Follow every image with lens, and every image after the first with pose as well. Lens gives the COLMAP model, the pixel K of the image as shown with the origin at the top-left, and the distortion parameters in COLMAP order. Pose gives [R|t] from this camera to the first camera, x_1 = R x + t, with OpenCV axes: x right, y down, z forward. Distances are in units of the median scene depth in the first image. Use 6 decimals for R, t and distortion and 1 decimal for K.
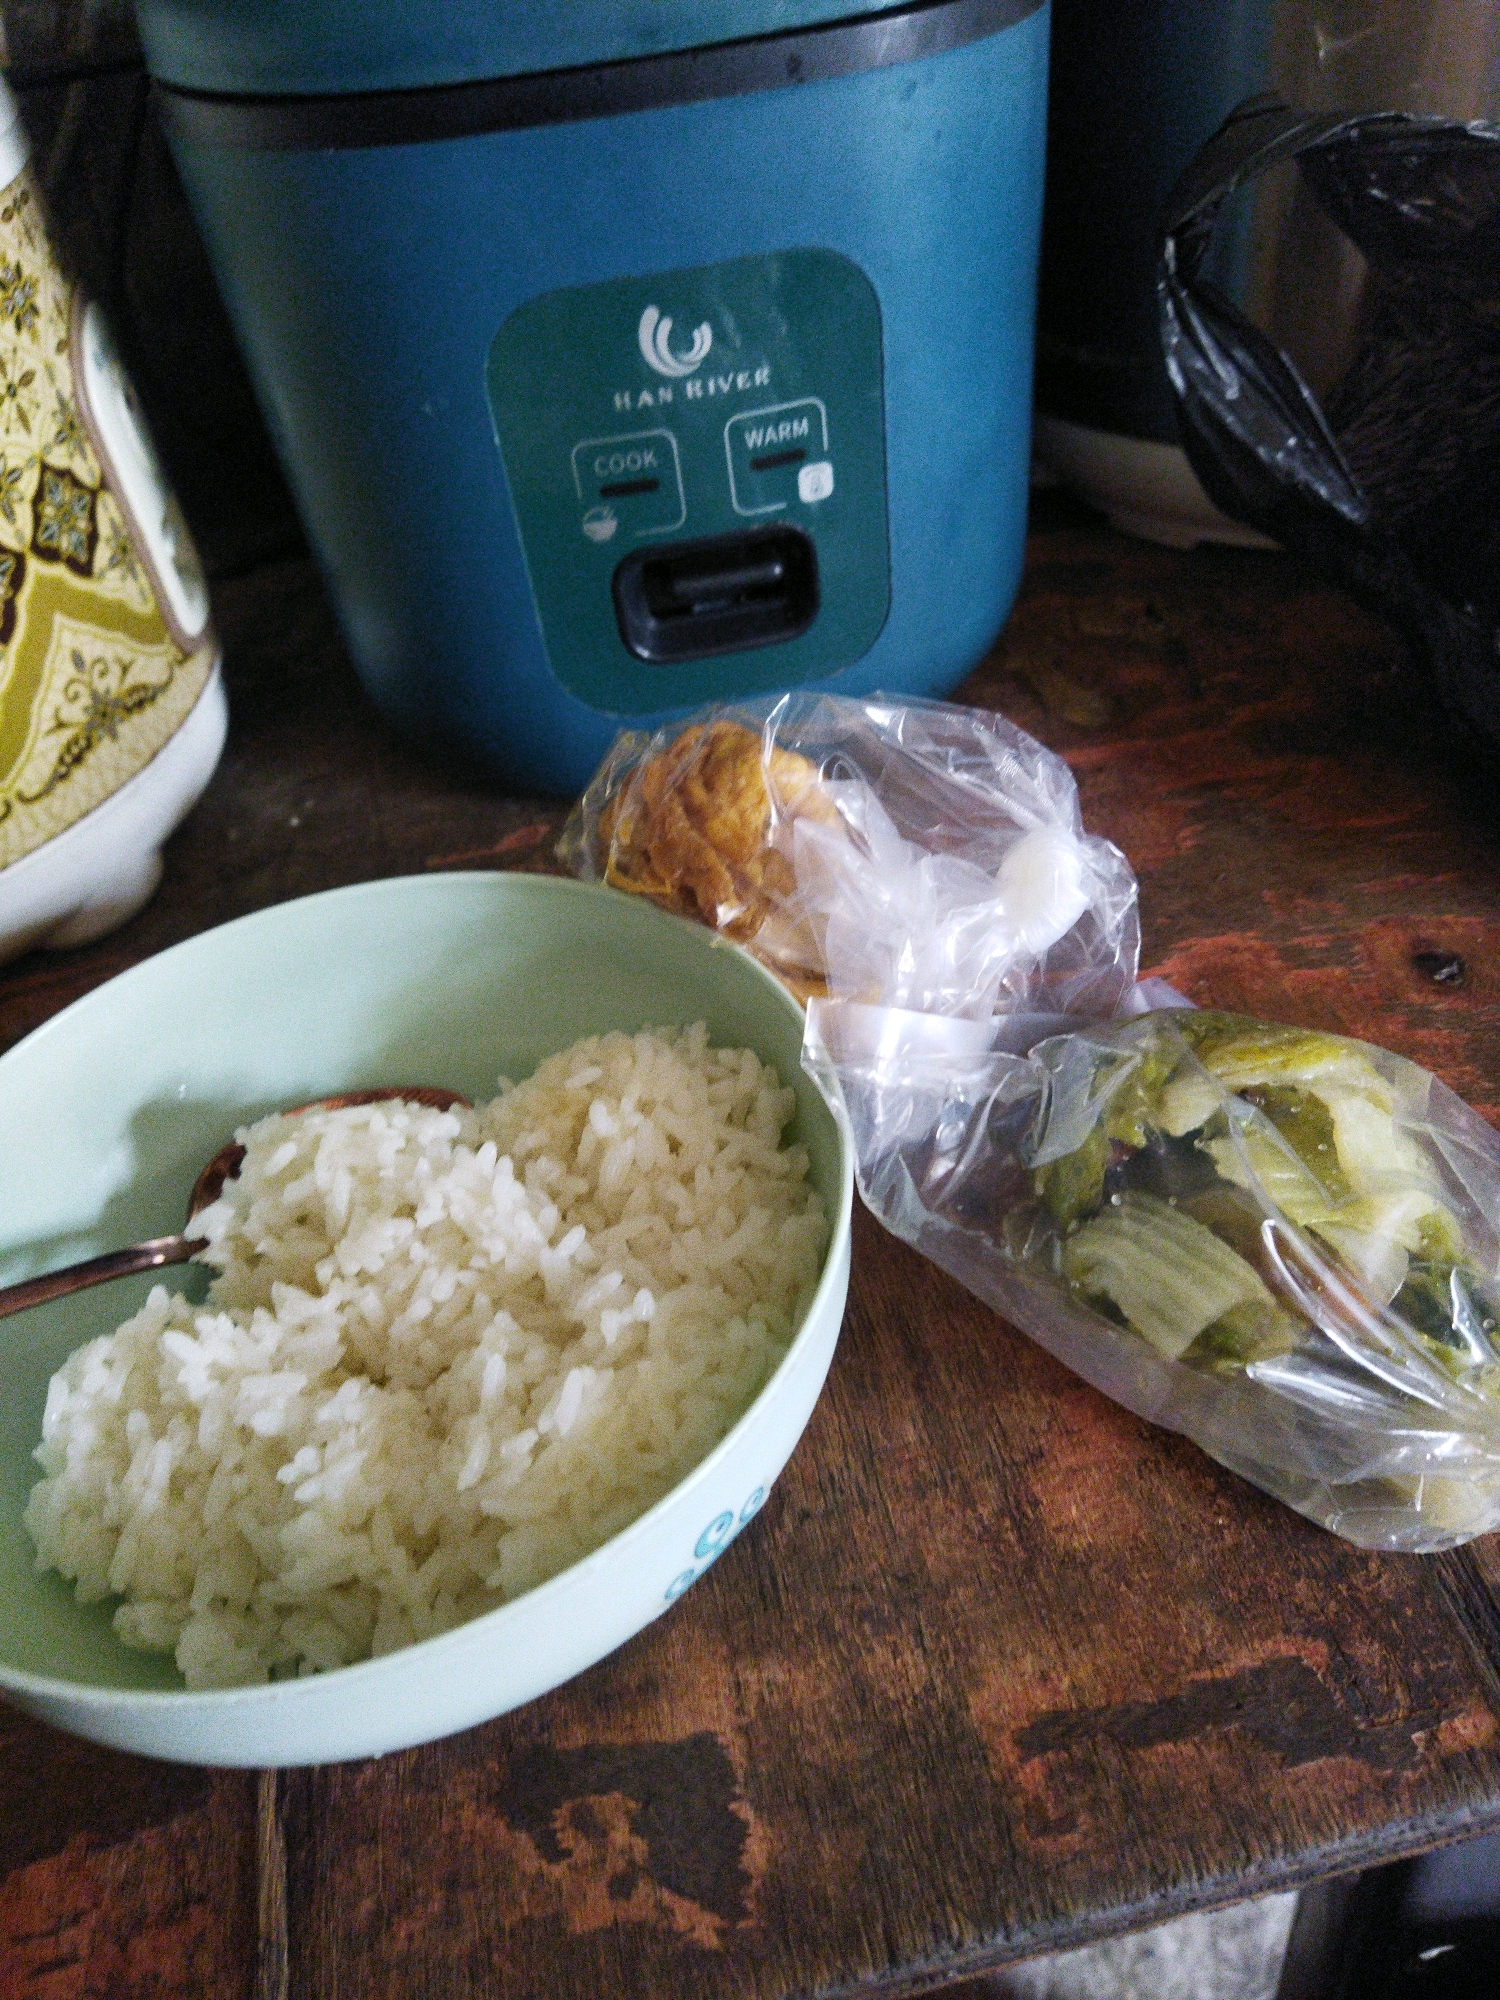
lens RADIAL K [[1467.5, 0, 761.0], [0, 1467.5, 1000.8], [0, 0, 1]] dist [0.108207, -0.163877]
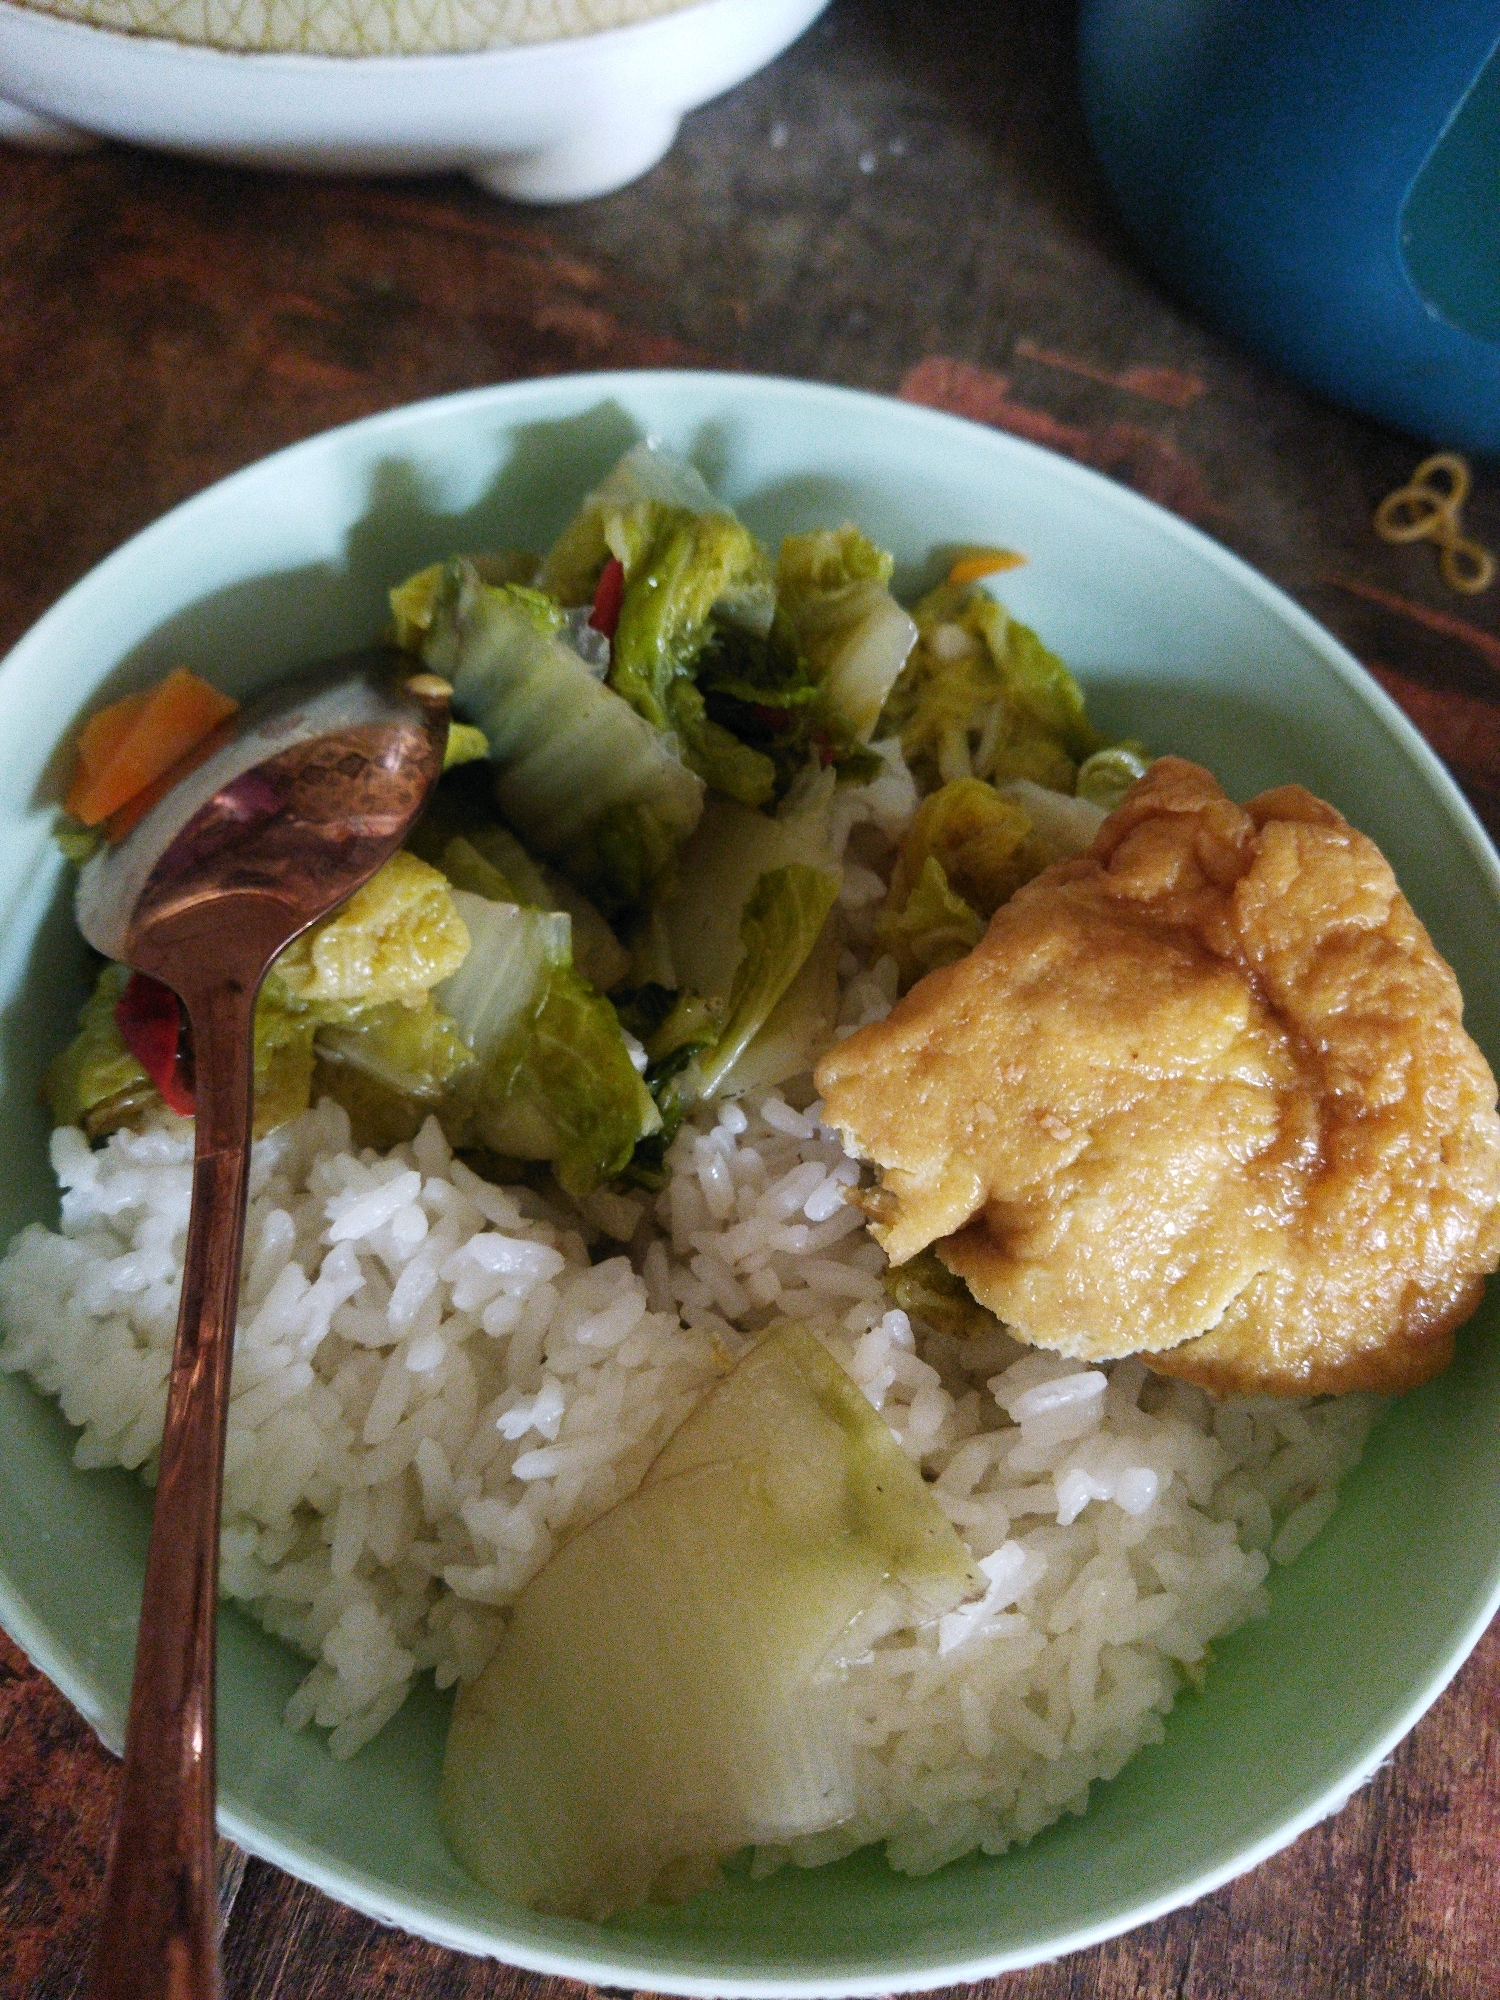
lens RADIAL K [[1467.5, 0, 761.0], [0, 1467.5, 1000.8], [0, 0, 1]] dist [0.108207, -0.163877]
pose [[0.851740, 0.522726, 0.036015, -0.313190], [-0.497623, 0.785485, 0.367948, -0.085837], [0.164047, -0.331318, 0.929149, 0.455440]]
